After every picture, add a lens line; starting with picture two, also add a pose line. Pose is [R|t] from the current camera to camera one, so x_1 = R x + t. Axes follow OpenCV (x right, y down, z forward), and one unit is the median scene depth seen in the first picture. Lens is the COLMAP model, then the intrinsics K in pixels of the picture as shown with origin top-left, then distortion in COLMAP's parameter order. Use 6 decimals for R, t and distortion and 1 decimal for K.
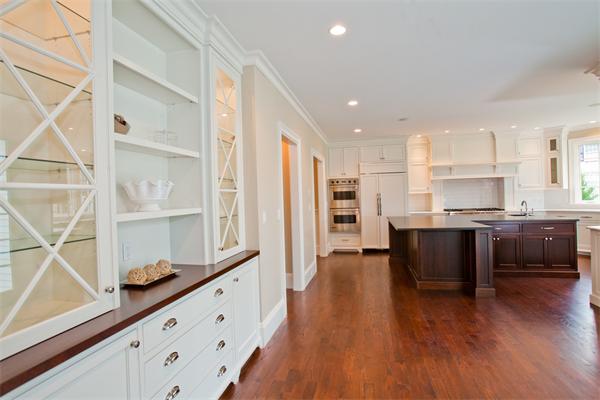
lens RADIAL K [[305.1, 0, 300.0], [0, 305.1, 200.0], [0, 0, 1]] dist [-0.052143, 0.026743]
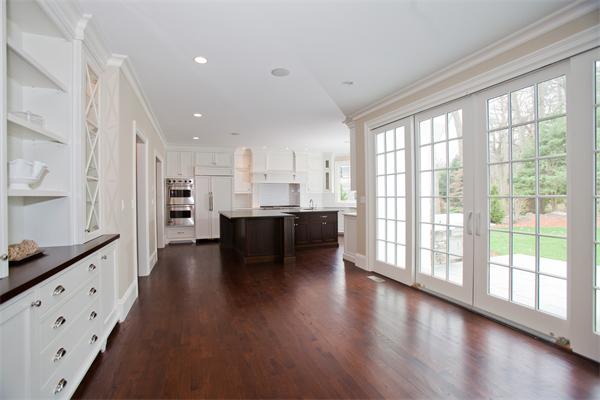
lens RADIAL K [[273.5, 0, 292.6], [0, 273.5, 199.3], [0, 0, 1]] dist [-0.042367, 0.000229]
pose [[0.835431, 0.019998, 0.549232, -0.069944], [-0.013206, 0.999780, -0.016316, 0.022543], [-0.549437, 0.006378, 0.835511, -0.080260]]
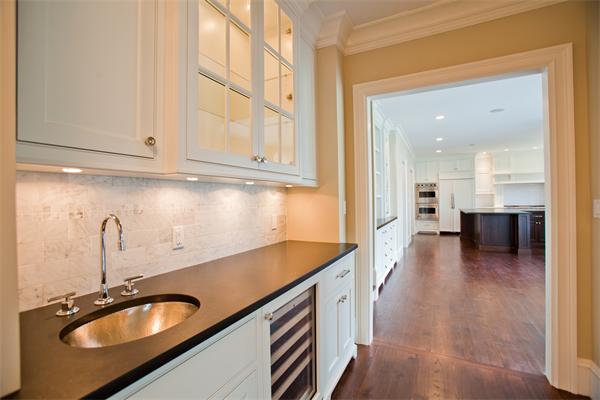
lens RADIAL K [[273.5, 0, 292.6], [0, 273.5, 199.3], [0, 0, 1]] dist [-0.042367, 0.000229]
pose [[0.966199, 0.018304, -0.257147, -0.171533], [-0.019779, 0.999799, -0.003150, 0.030205], [0.257038, 0.008130, 0.966367, -0.506705]]
